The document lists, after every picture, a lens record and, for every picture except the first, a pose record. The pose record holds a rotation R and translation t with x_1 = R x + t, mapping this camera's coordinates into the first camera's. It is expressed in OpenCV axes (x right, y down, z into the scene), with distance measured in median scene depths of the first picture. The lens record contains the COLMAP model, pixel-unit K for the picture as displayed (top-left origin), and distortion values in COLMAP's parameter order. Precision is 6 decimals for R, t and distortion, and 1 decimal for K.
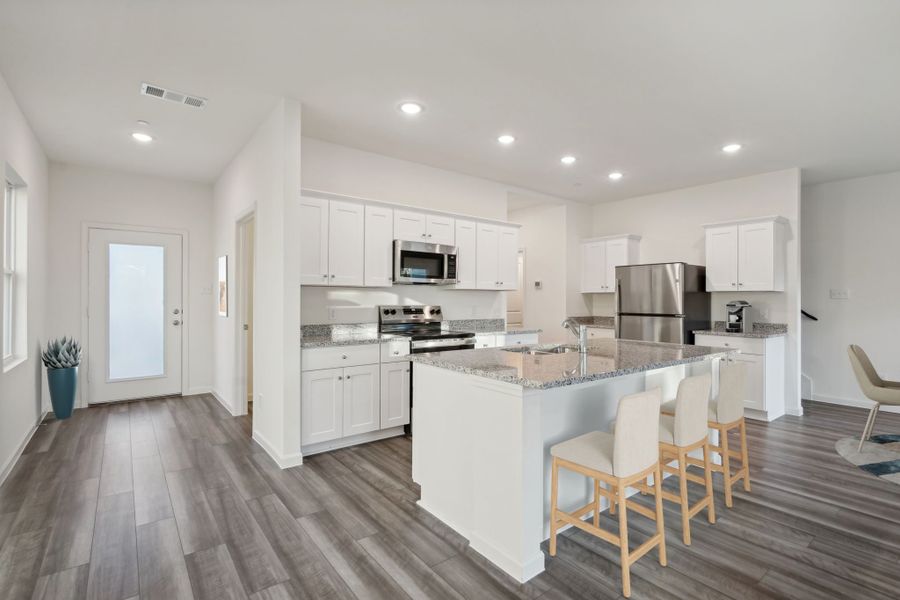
lens RADIAL K [[434.9, 0, 451.3], [0, 434.9, 296.2], [0, 0, 1]] dist [0.006133, 0.000029]
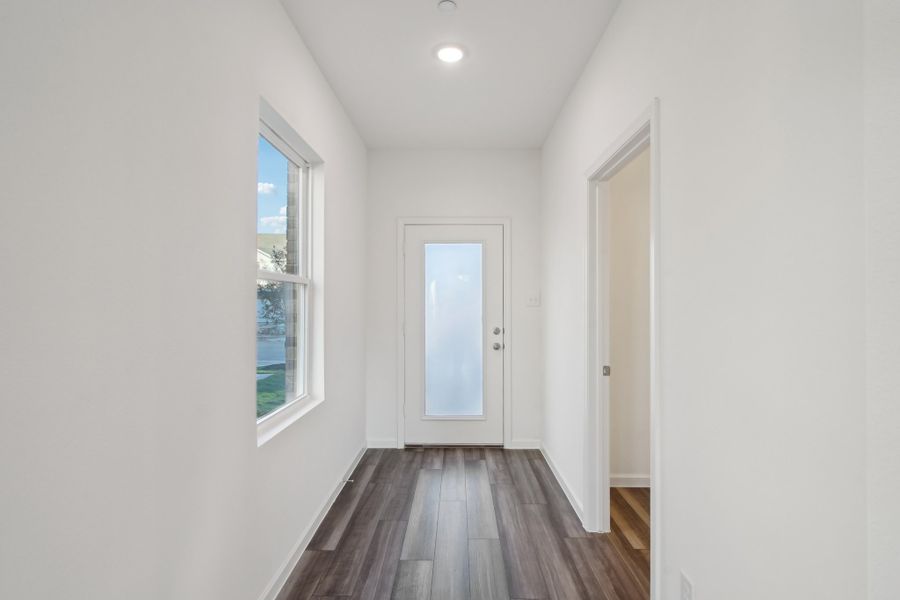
lens RADIAL K [[425.3, 0, 450.0], [0, 425.3, 296.4], [0, 0, 1]] dist [-0.021294, 0.000049]
pose [[0.785621, -0.009849, -0.618629, -0.286753], [0.003405, 0.999927, -0.011594, -0.015494], [0.618698, 0.007002, 0.785597, 0.447262]]
